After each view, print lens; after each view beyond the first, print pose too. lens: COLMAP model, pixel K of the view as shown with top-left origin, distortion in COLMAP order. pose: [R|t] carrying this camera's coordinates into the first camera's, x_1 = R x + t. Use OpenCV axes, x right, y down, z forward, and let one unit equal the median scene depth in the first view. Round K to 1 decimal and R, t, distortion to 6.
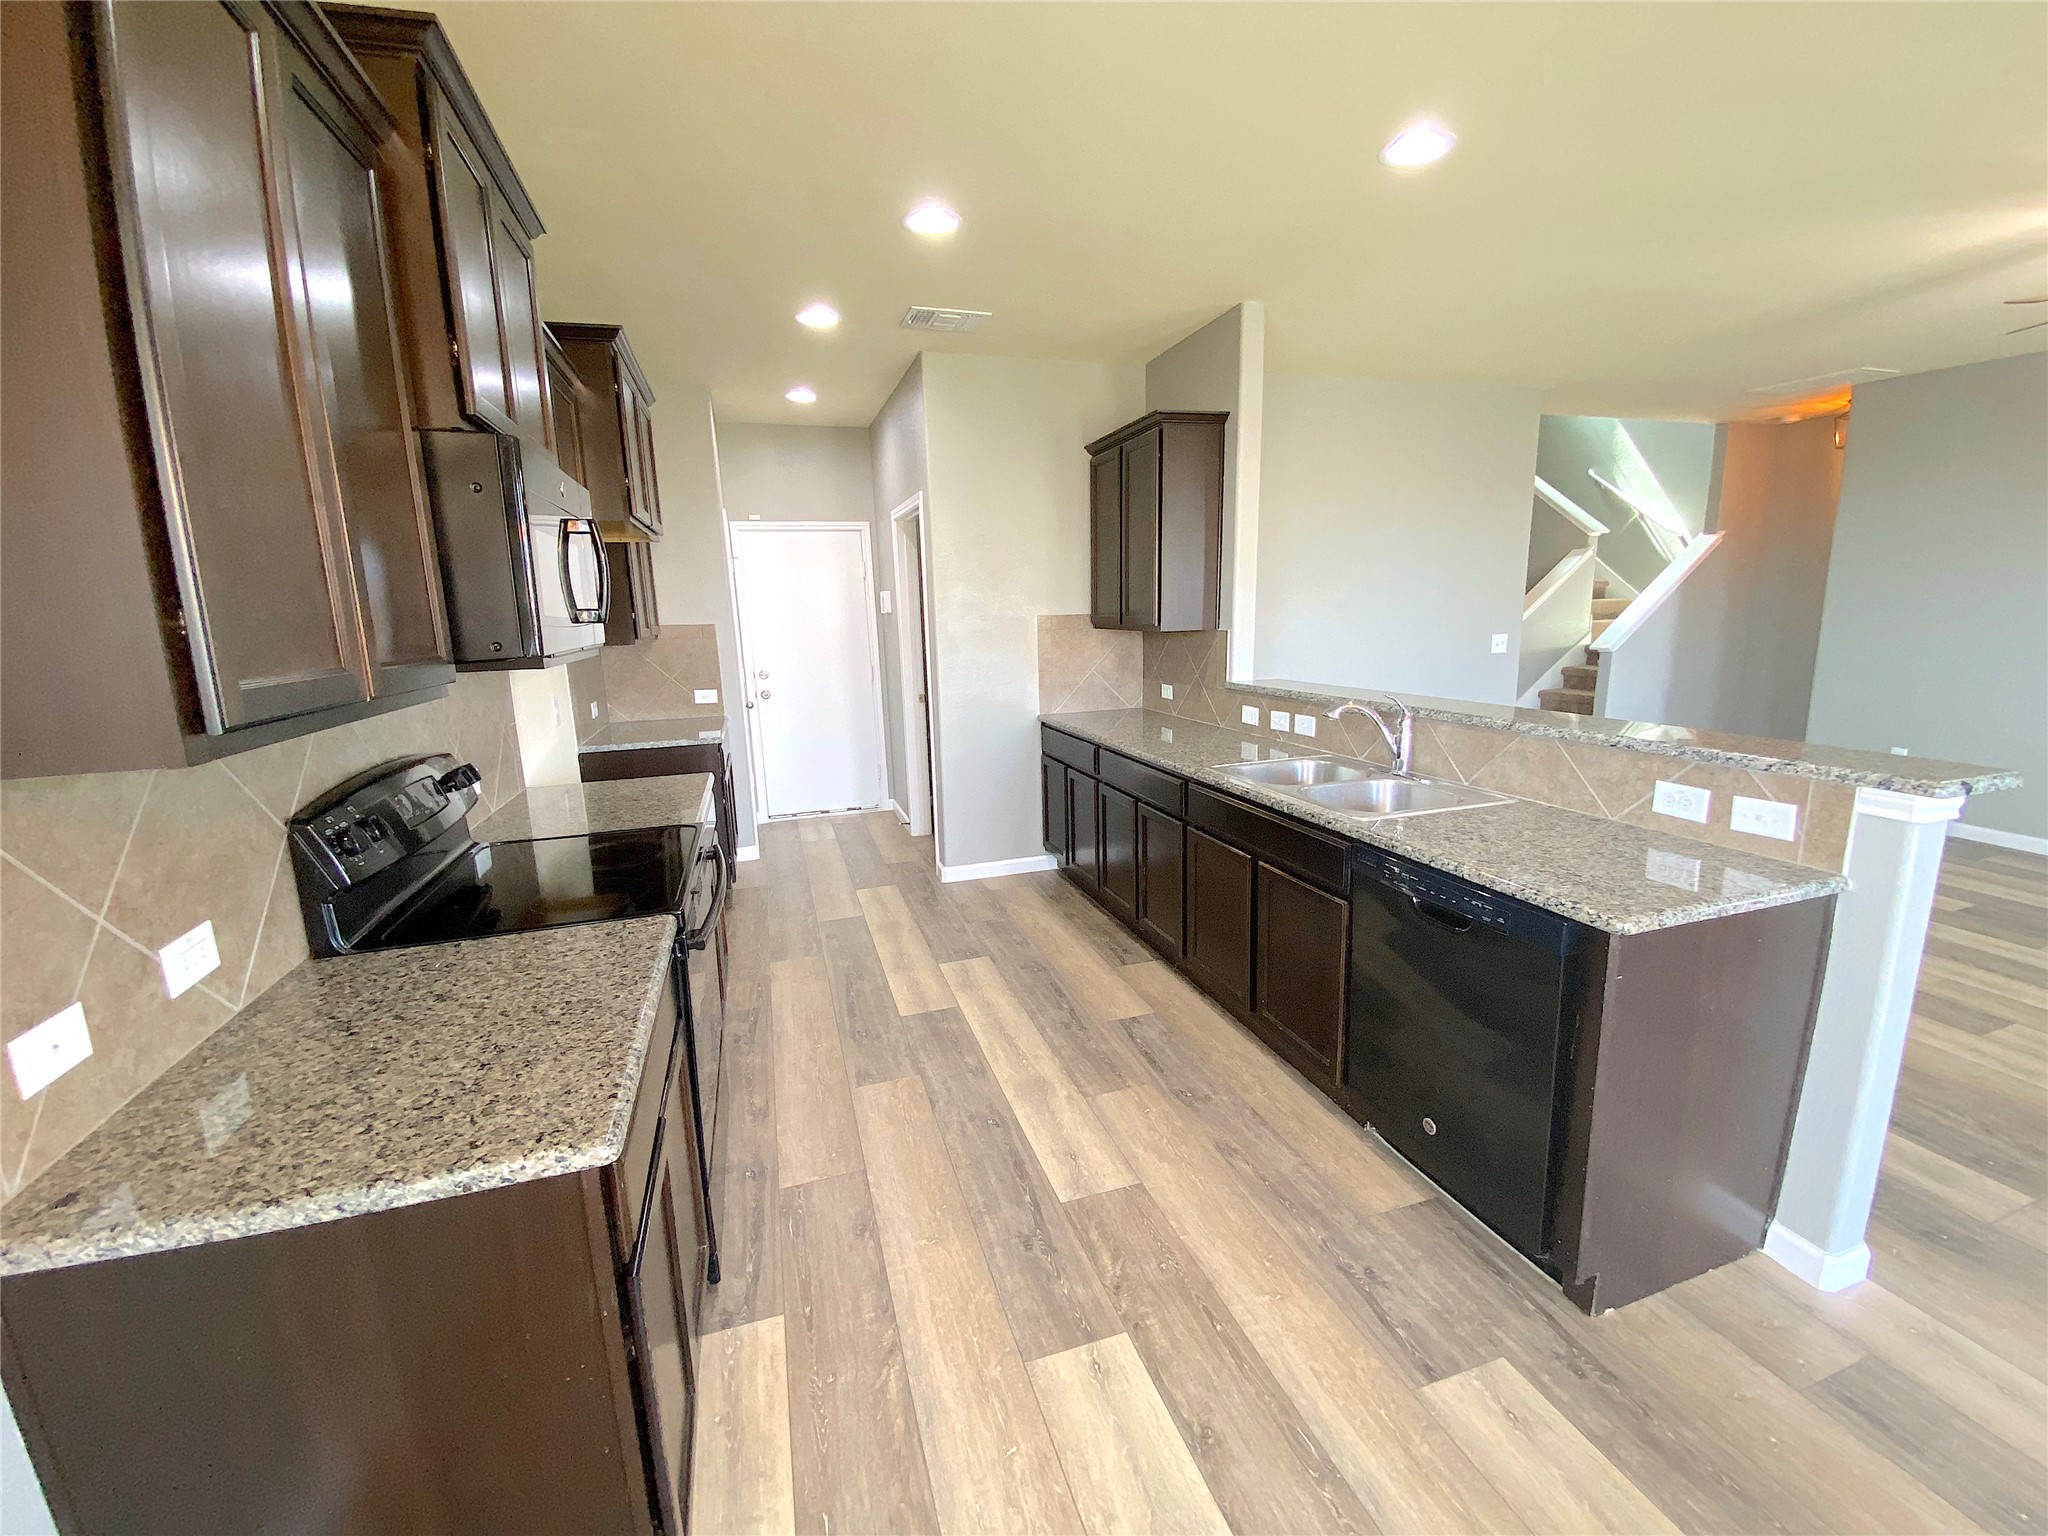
lens RADIAL K [[834.6, 0, 1023.3], [0, 834.6, 756.1], [0, 0, 1]] dist [0.014535, -0.016852]
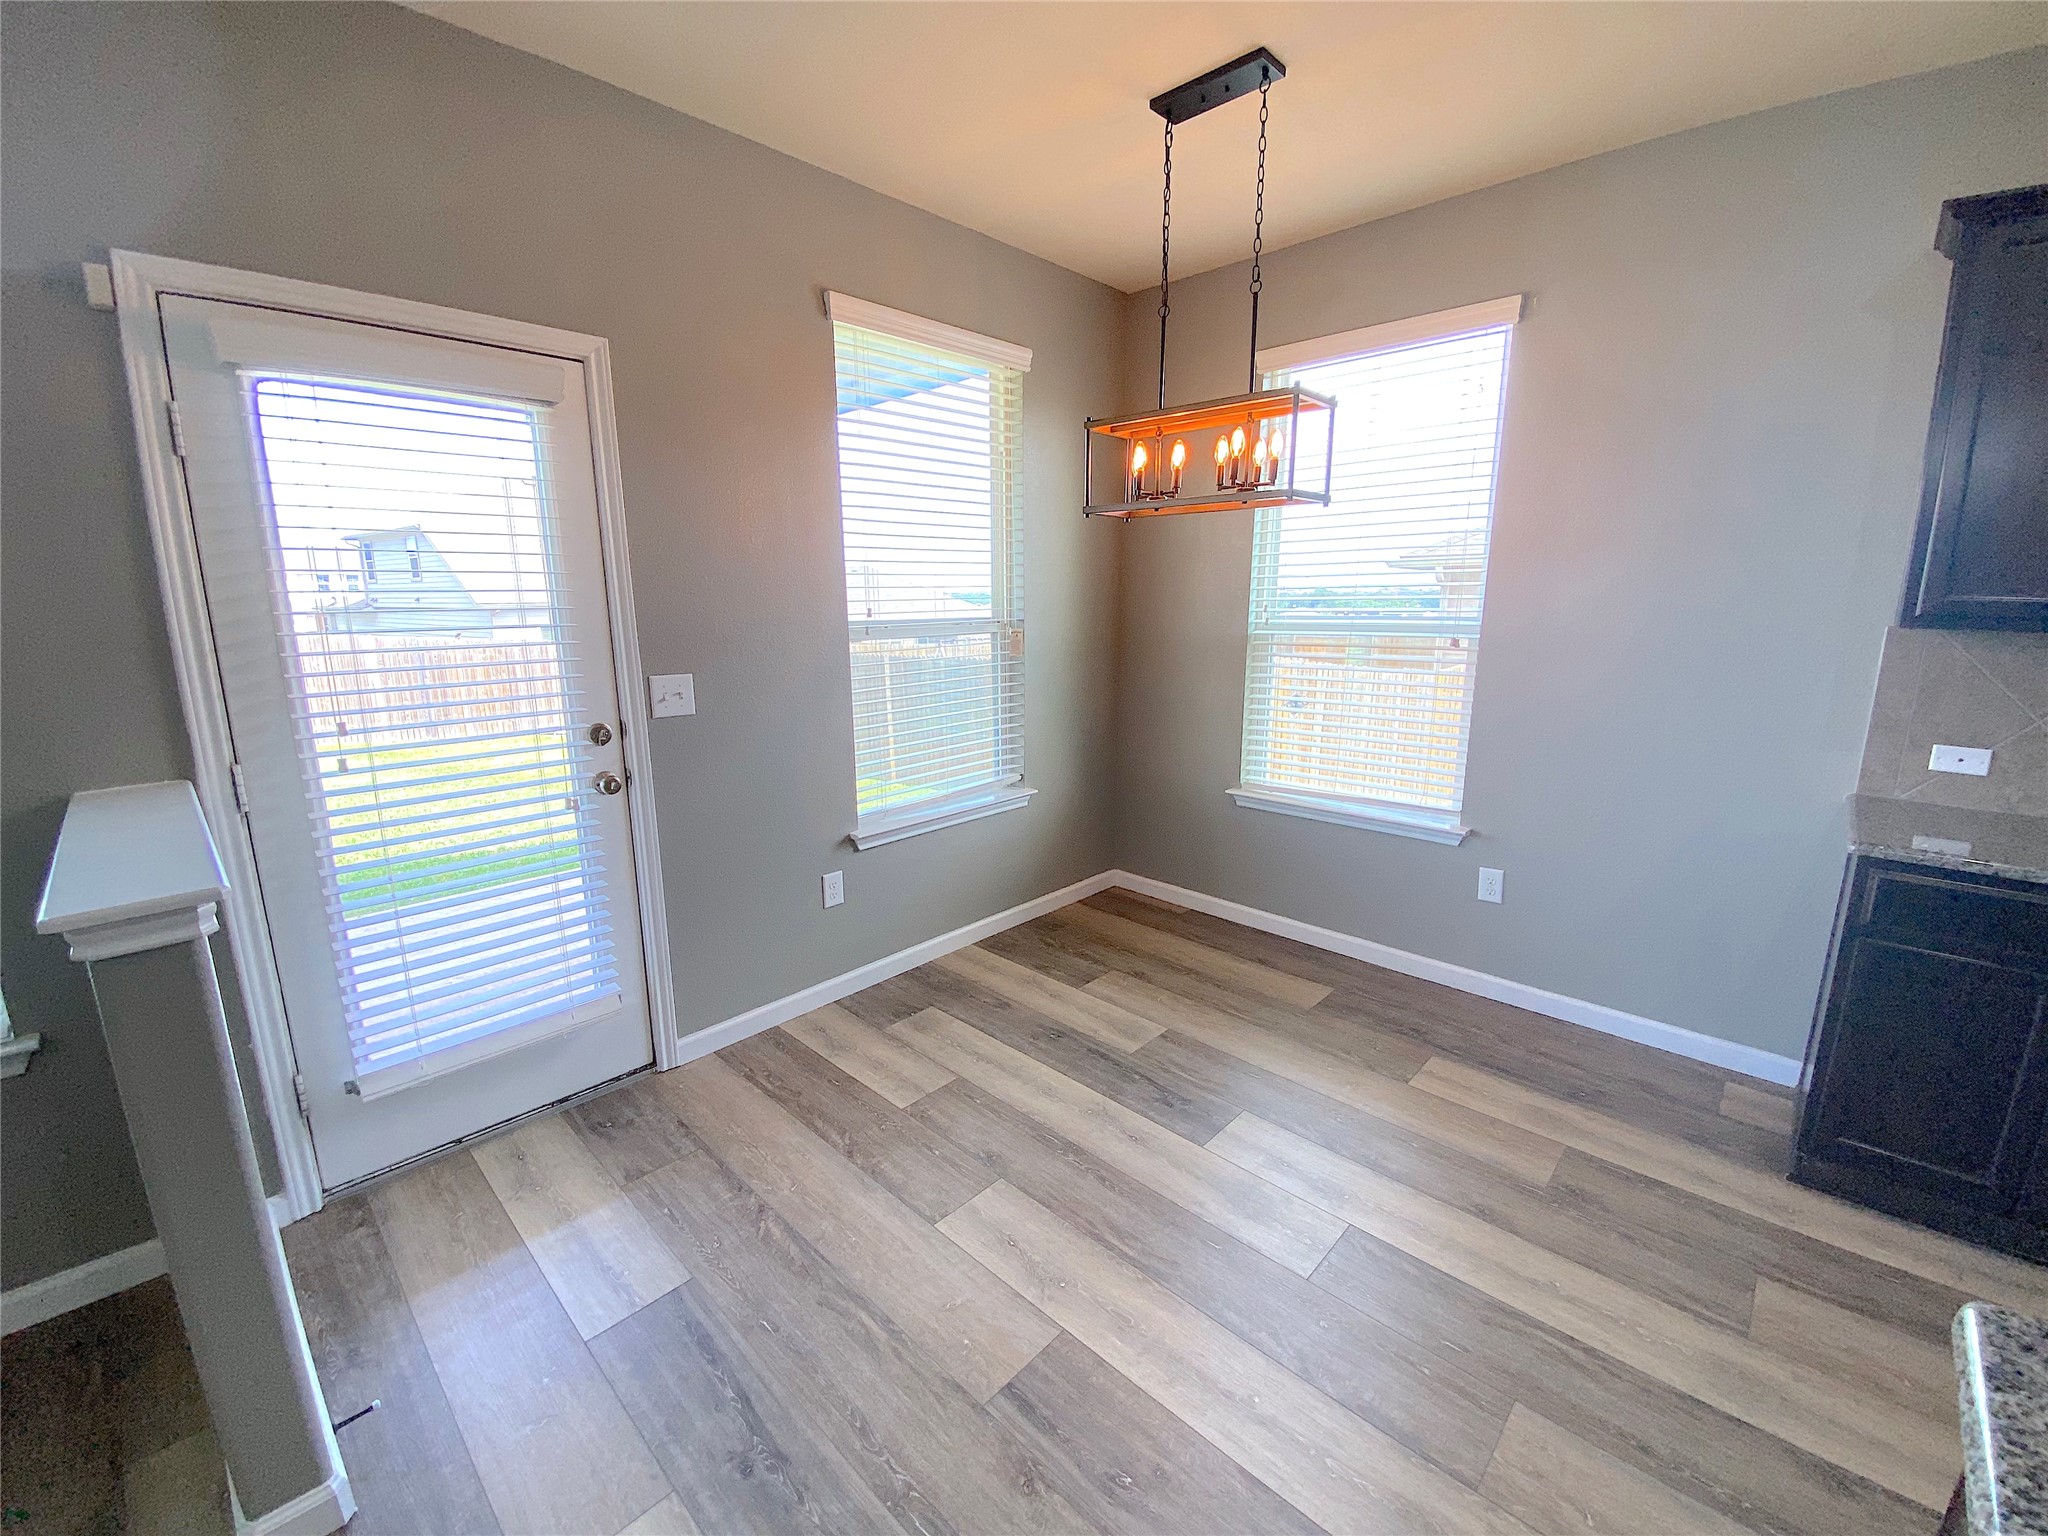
lens RADIAL K [[834.6, 0, 1017.6], [0, 834.6, 764.1], [0, 0, 1]] dist [0.014535, -0.016852]
pose [[-0.878277, 0.125468, -0.461397, 0.800422], [-0.057900, 0.929951, 0.363096, -0.112838], [0.474634, 0.345614, -0.809490, 0.617730]]
